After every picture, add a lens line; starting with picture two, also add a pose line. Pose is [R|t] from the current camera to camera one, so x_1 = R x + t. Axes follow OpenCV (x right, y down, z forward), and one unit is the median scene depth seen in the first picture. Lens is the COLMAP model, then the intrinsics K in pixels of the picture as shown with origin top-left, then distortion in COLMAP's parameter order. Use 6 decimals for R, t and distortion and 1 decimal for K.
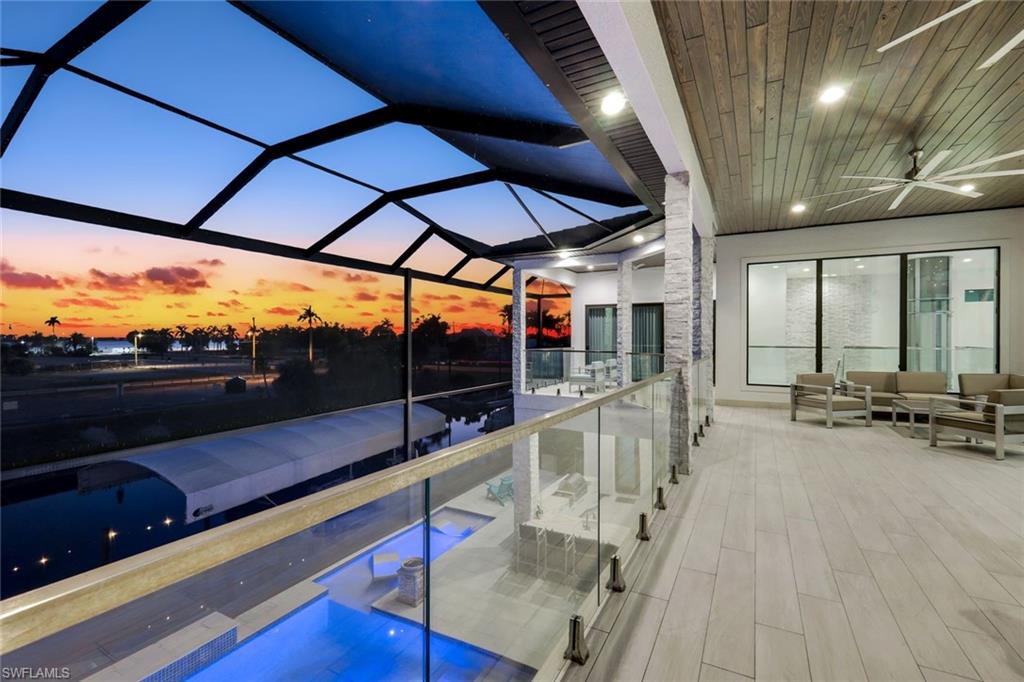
lens RADIAL K [[449.6, 0, 513.9], [0, 449.6, 339.1], [0, 0, 1]] dist [0.001380, 0.000627]
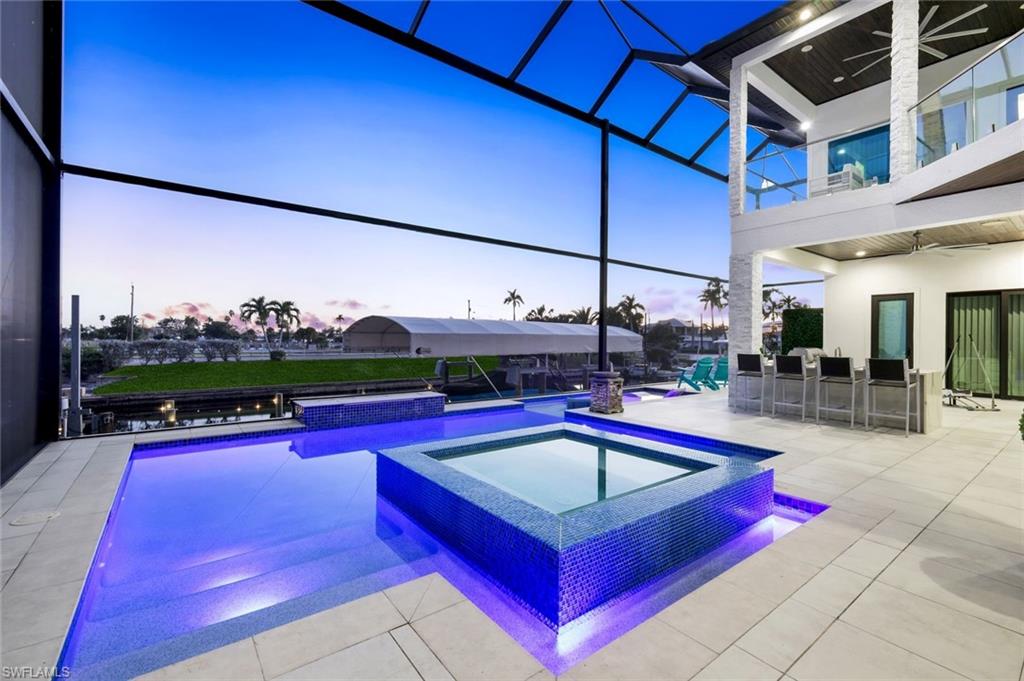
lens RADIAL K [[443.5, 0, 512.4], [0, 443.5, 339.3], [0, 0, 1]] dist [0.003195, 0.000304]
pose [[0.908814, 0.010041, -0.417081, -0.019011], [-0.009196, 0.999950, 0.004035, 0.300304], [0.417101, 0.000169, 0.908860, 0.069497]]
